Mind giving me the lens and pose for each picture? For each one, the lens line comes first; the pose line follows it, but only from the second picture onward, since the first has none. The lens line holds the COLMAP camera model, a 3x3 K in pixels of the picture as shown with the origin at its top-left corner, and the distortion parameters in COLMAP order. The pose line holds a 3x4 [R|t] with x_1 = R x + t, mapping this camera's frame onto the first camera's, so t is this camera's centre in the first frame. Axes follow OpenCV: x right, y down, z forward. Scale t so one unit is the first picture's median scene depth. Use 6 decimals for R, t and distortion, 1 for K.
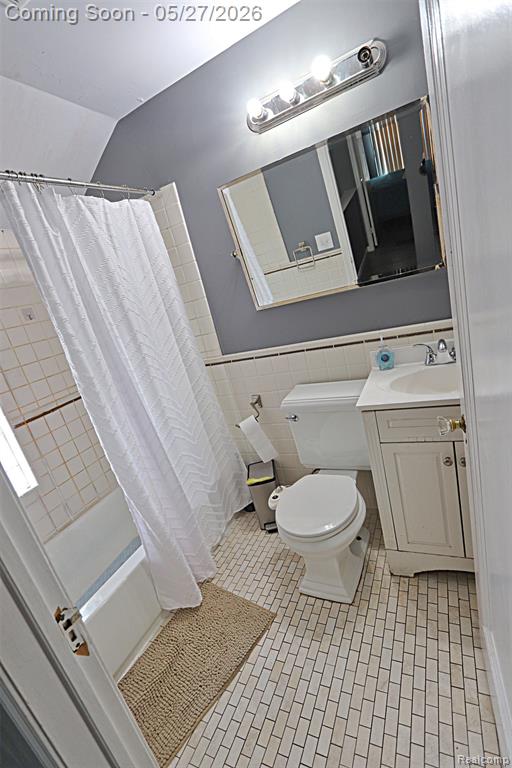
lens RADIAL K [[351.5, 0, 258.4], [0, 351.5, 384.4], [0, 0, 1]] dist [-0.015936, 0.003331]
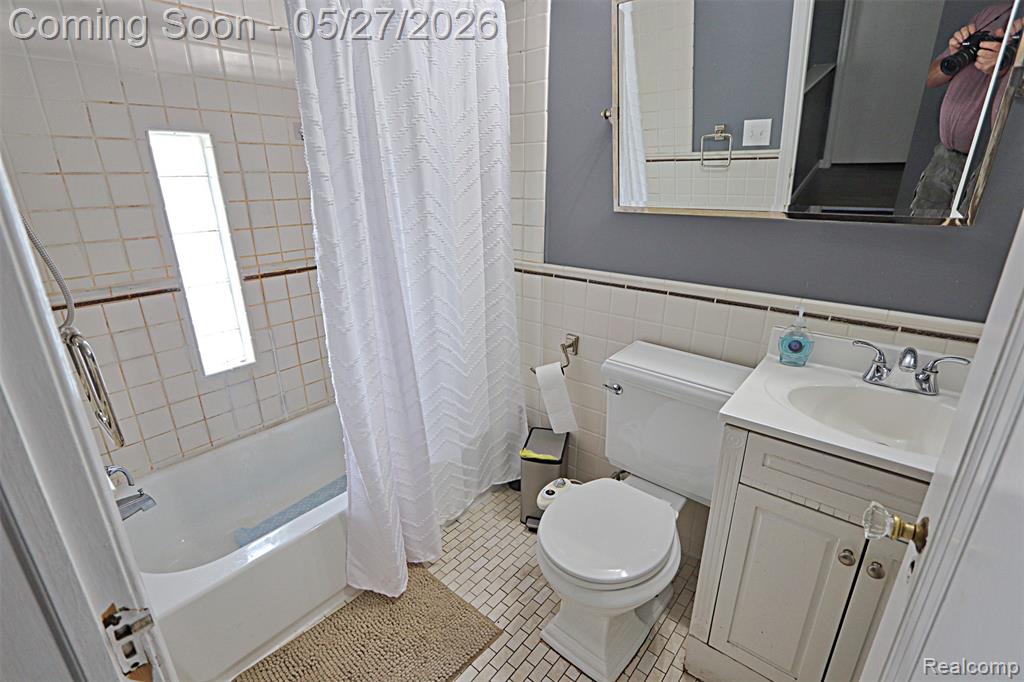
lens RADIAL K [[468.7, 0, 505.5], [0, 468.7, 337.5], [0, 0, 1]] dist [-0.015936, 0.003331]
pose [[0.937923, 0.308036, -0.159416, 0.018601], [-0.292803, 0.949574, 0.112139, -0.032522], [0.185920, -0.058501, 0.980822, 0.125153]]
